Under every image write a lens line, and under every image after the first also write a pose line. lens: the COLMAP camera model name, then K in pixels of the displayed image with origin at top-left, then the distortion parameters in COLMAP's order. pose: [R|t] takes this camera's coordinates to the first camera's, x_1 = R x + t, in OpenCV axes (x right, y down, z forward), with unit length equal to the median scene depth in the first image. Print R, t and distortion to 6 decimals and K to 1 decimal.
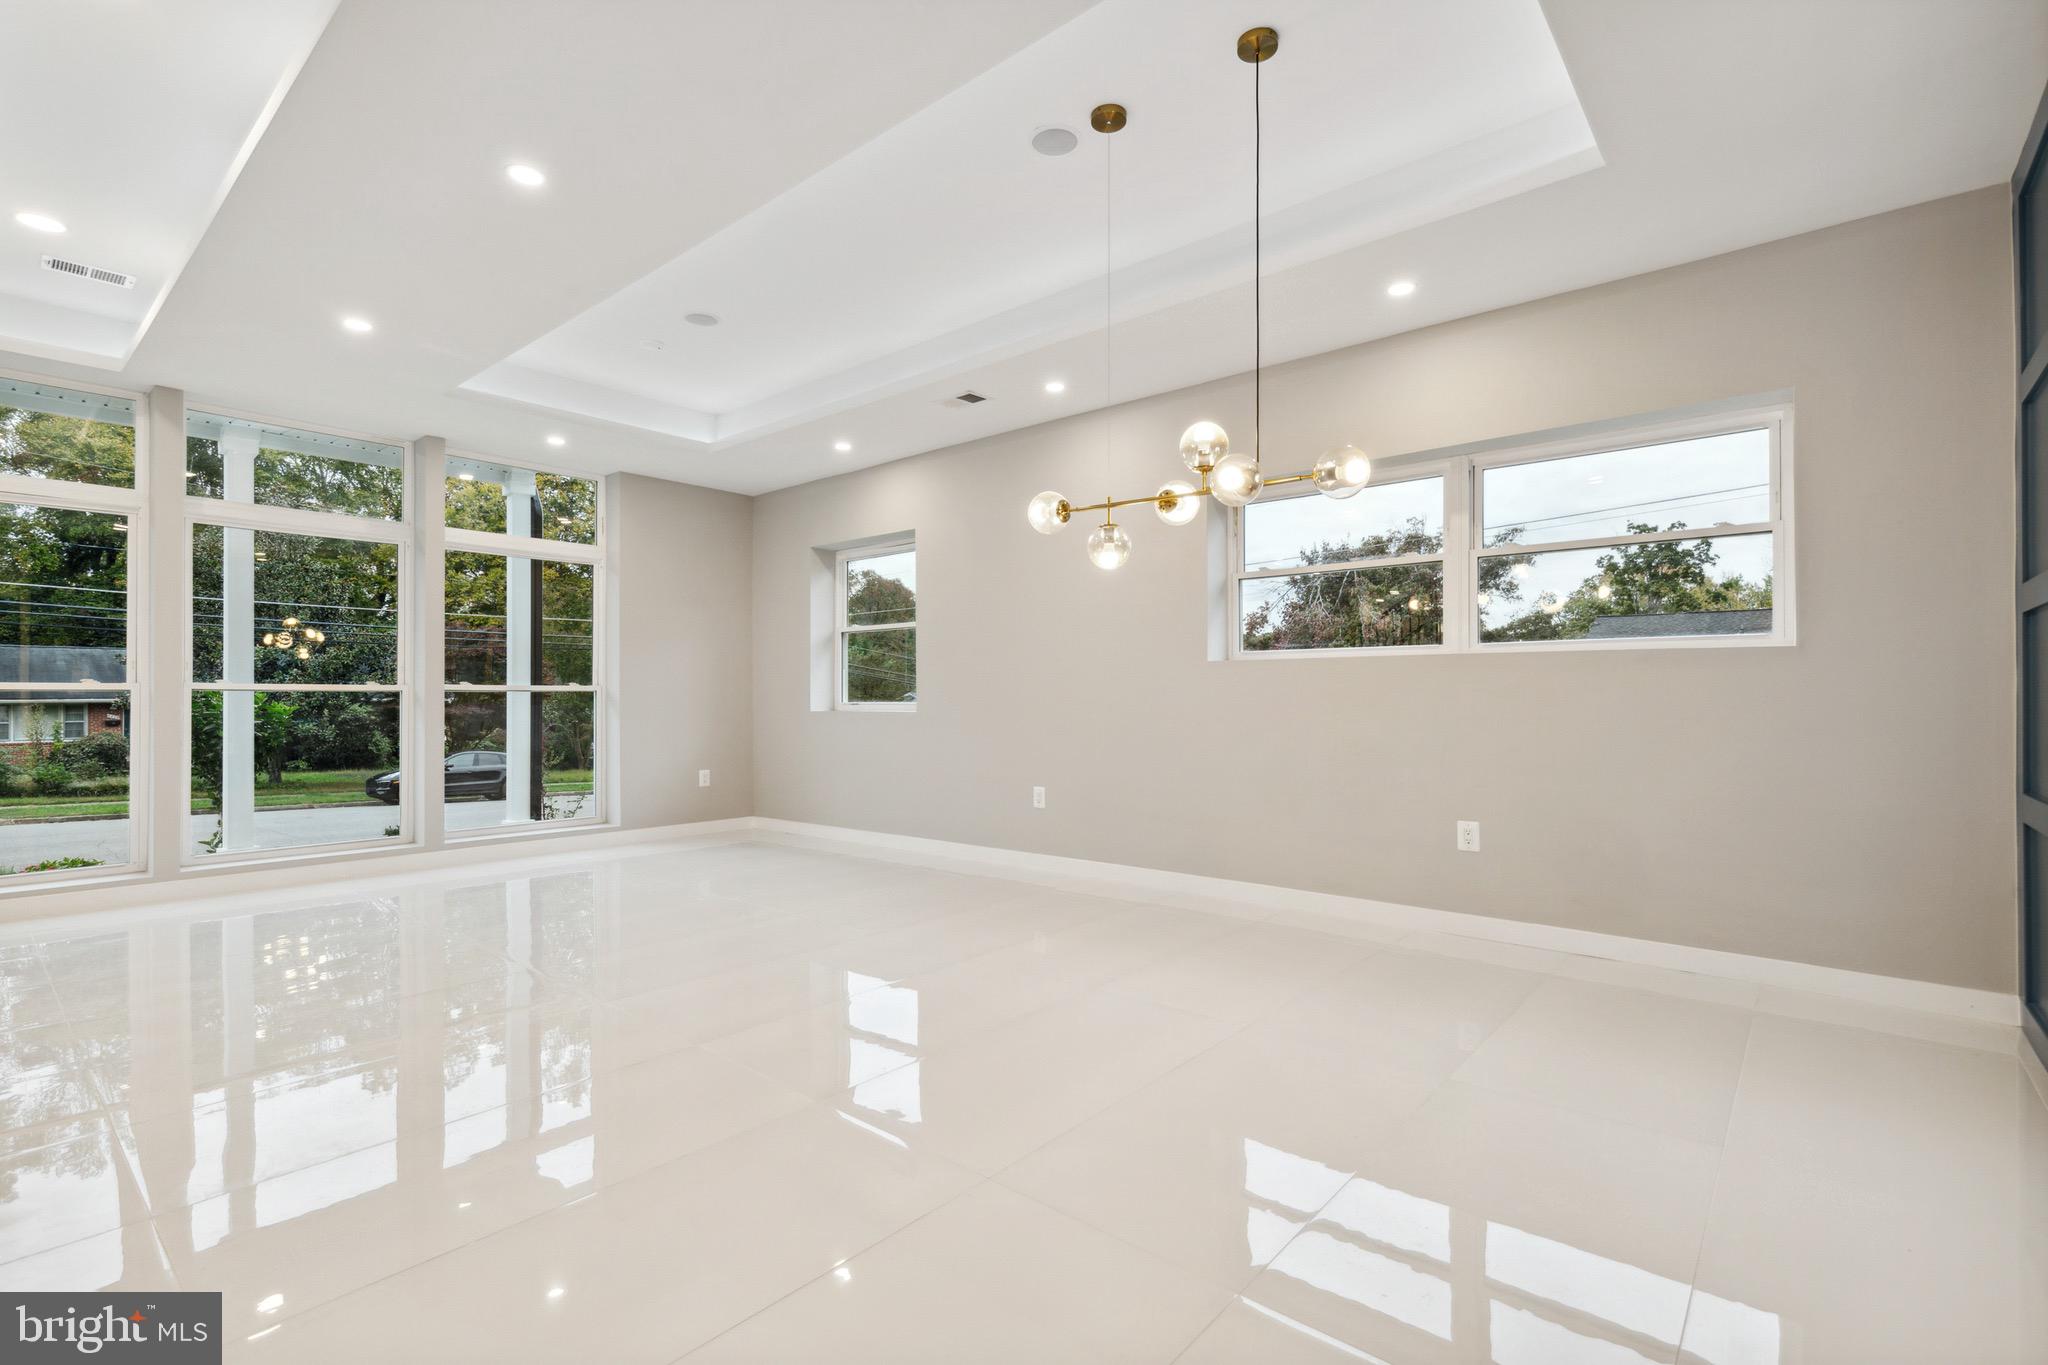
lens RADIAL K [[948.1, 0, 1030.8], [0, 948.1, 702.1], [0, 0, 1]] dist [0.005182, 0.000895]
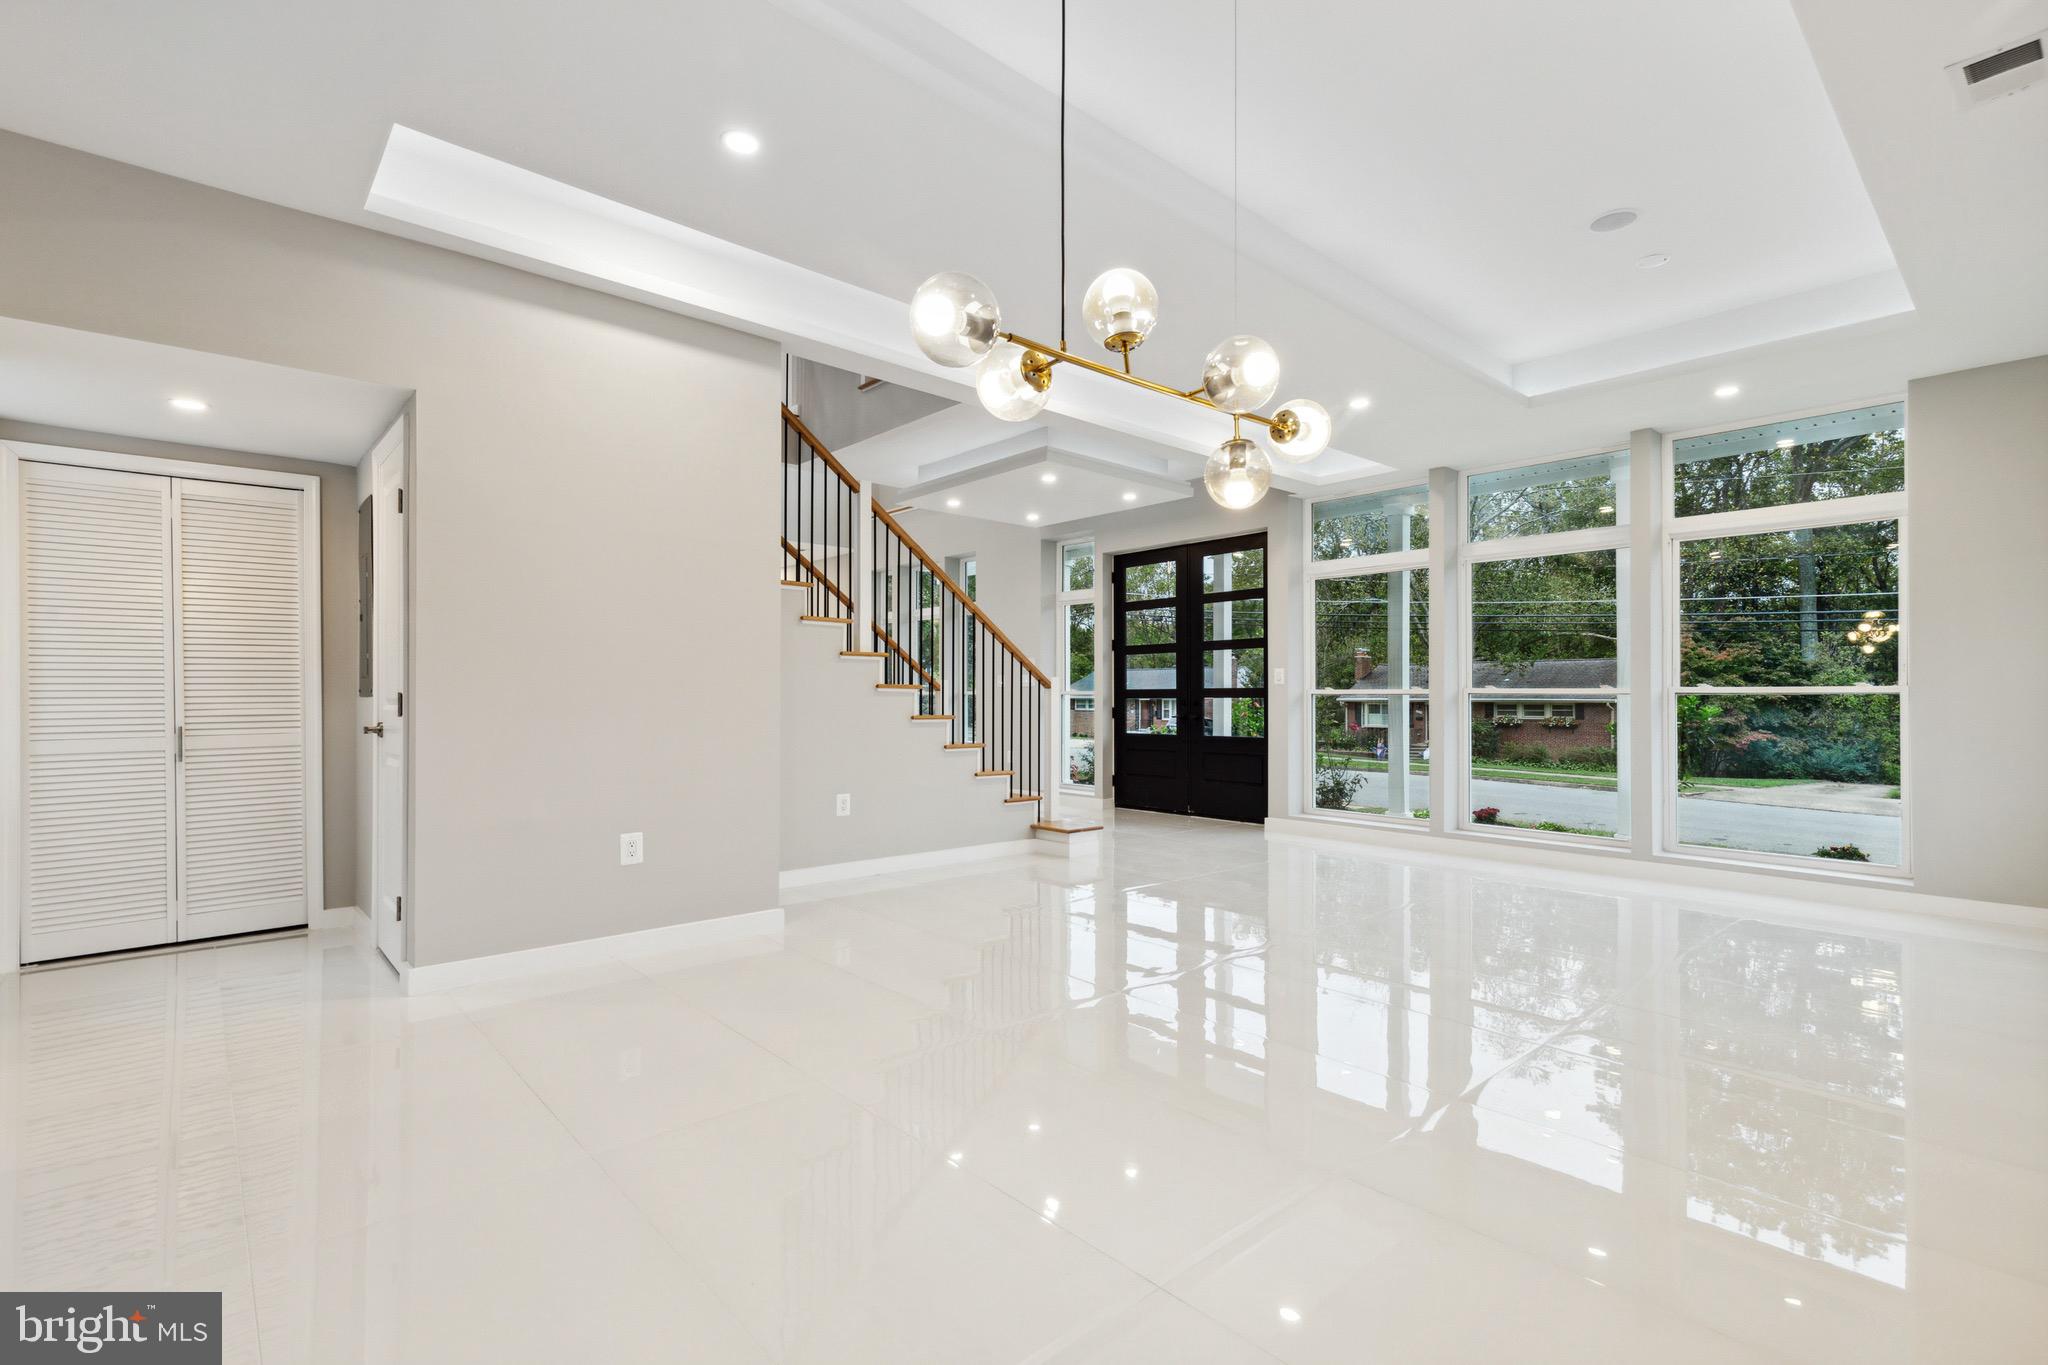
lens RADIAL K [[948.1, 0, 1030.8], [0, 948.1, 702.1], [0, 0, 1]] dist [0.005182, 0.000895]
pose [[-0.142728, 0.004975, -0.989750, 0.376257], [-0.007078, 0.999957, 0.006047, -0.004536], [0.989737, 0.007869, -0.142686, 0.478190]]
